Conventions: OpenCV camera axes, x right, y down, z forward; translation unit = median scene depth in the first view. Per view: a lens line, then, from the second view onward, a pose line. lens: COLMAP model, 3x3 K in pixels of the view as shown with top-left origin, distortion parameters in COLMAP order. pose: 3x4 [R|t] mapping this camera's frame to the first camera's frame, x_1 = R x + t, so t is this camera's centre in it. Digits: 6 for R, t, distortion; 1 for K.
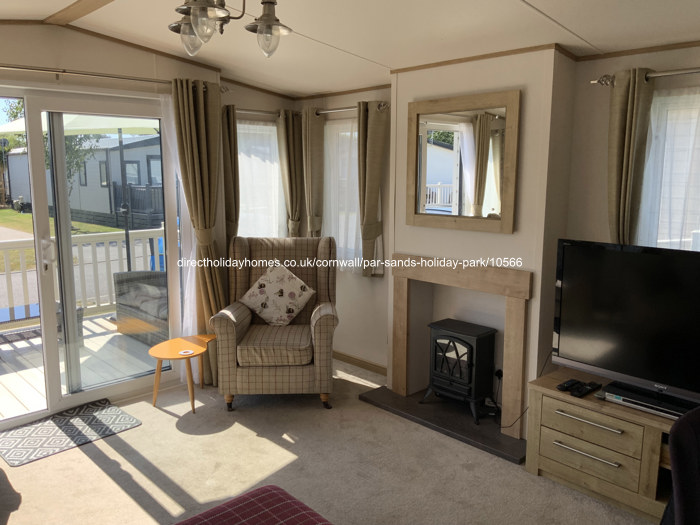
lens RADIAL K [[581.7, 0, 349.5], [0, 581.7, 260.7], [0, 0, 1]] dist [0.015525, -0.014527]
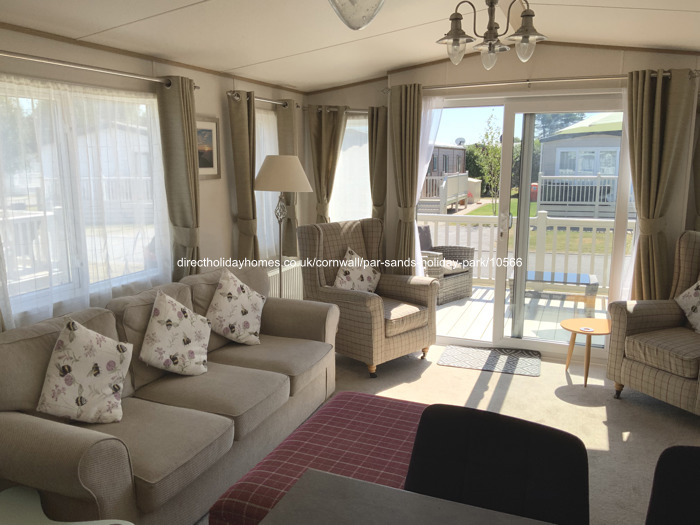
lens RADIAL K [[581.7, 0, 346.7], [0, 581.7, 264.5], [0, 0, 1]] dist [0.015525, -0.014527]
pose [[0.410154, 0.163903, -0.897168, 0.478678], [-0.142219, 0.983179, 0.114599, -0.021123], [0.900859, 0.080591, 0.426565, 0.126518]]
